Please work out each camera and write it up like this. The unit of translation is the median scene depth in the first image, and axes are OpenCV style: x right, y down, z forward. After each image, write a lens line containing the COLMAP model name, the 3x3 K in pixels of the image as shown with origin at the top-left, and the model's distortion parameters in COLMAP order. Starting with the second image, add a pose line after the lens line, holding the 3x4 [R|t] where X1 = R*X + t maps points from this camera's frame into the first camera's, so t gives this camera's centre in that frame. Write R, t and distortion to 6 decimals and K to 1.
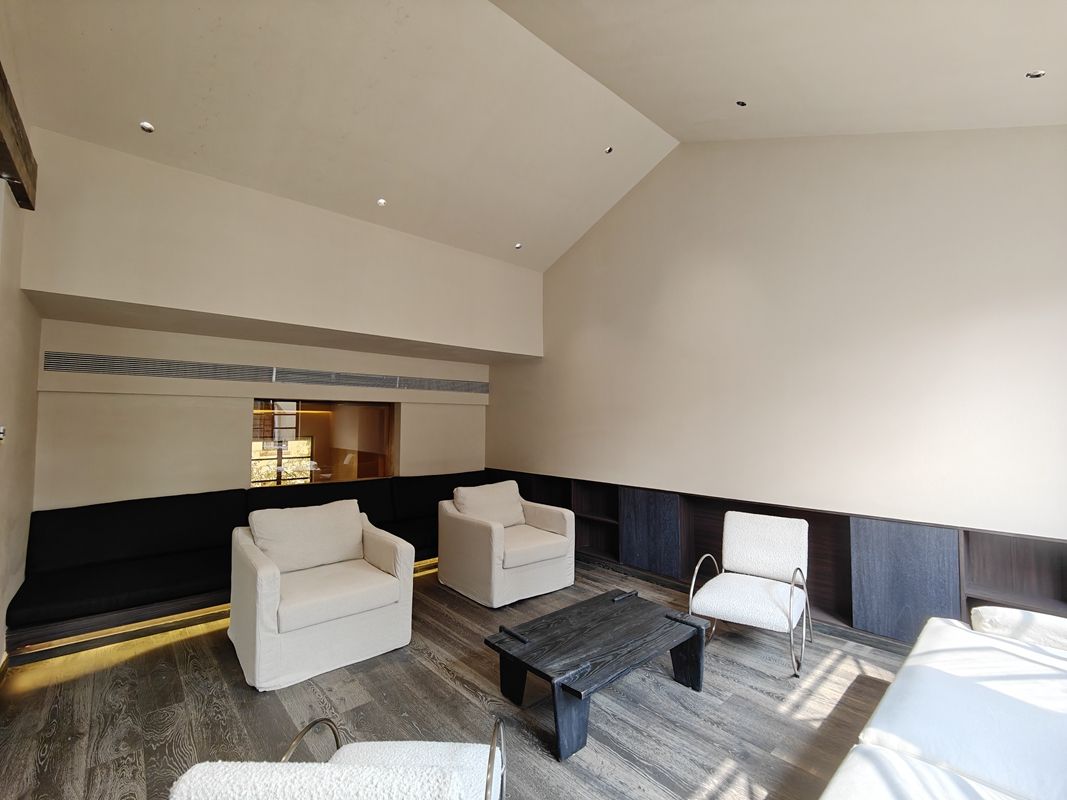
lens RADIAL K [[469.0, 0, 537.1], [0, 469.0, 400.4], [0, 0, 1]] dist [0.008087, -0.004416]
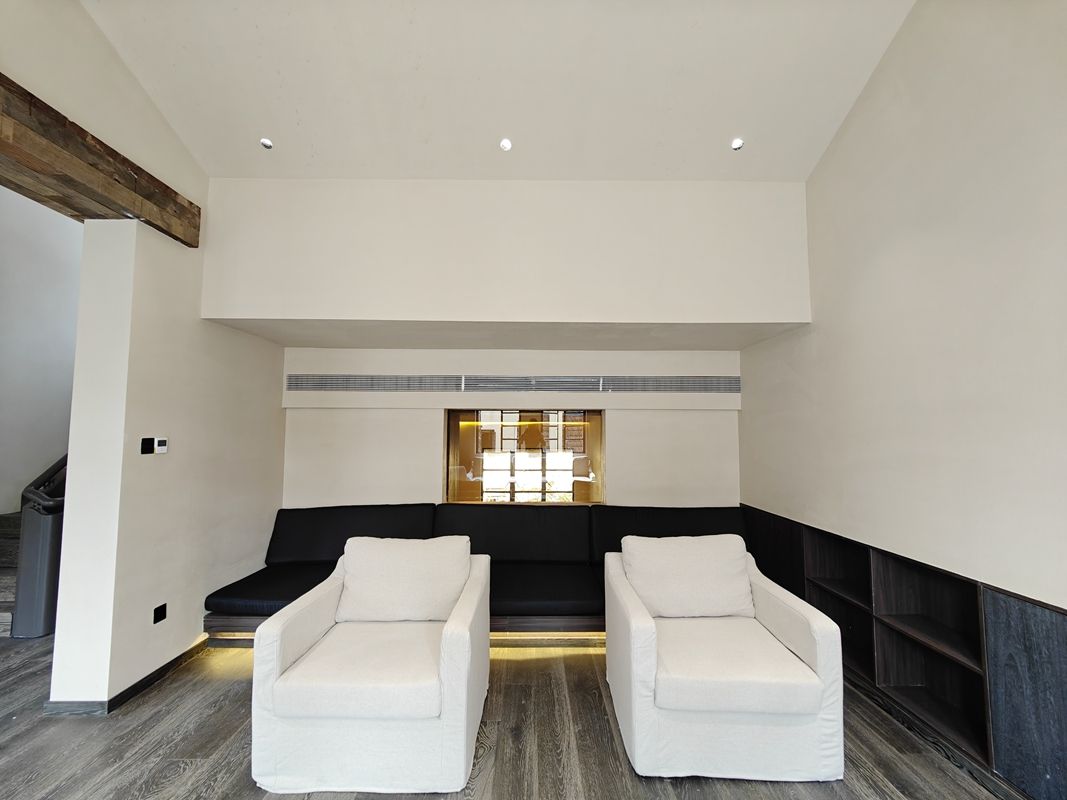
lens RADIAL K [[469.0, 0, 534.0], [0, 469.0, 401.4], [0, 0, 1]] dist [0.008087, -0.004416]
pose [[0.748865, -0.041420, -0.661427, 0.157746], [0.028452, 0.999134, -0.030355, 0.013671], [0.662112, 0.003913, 0.749395, 0.393281]]
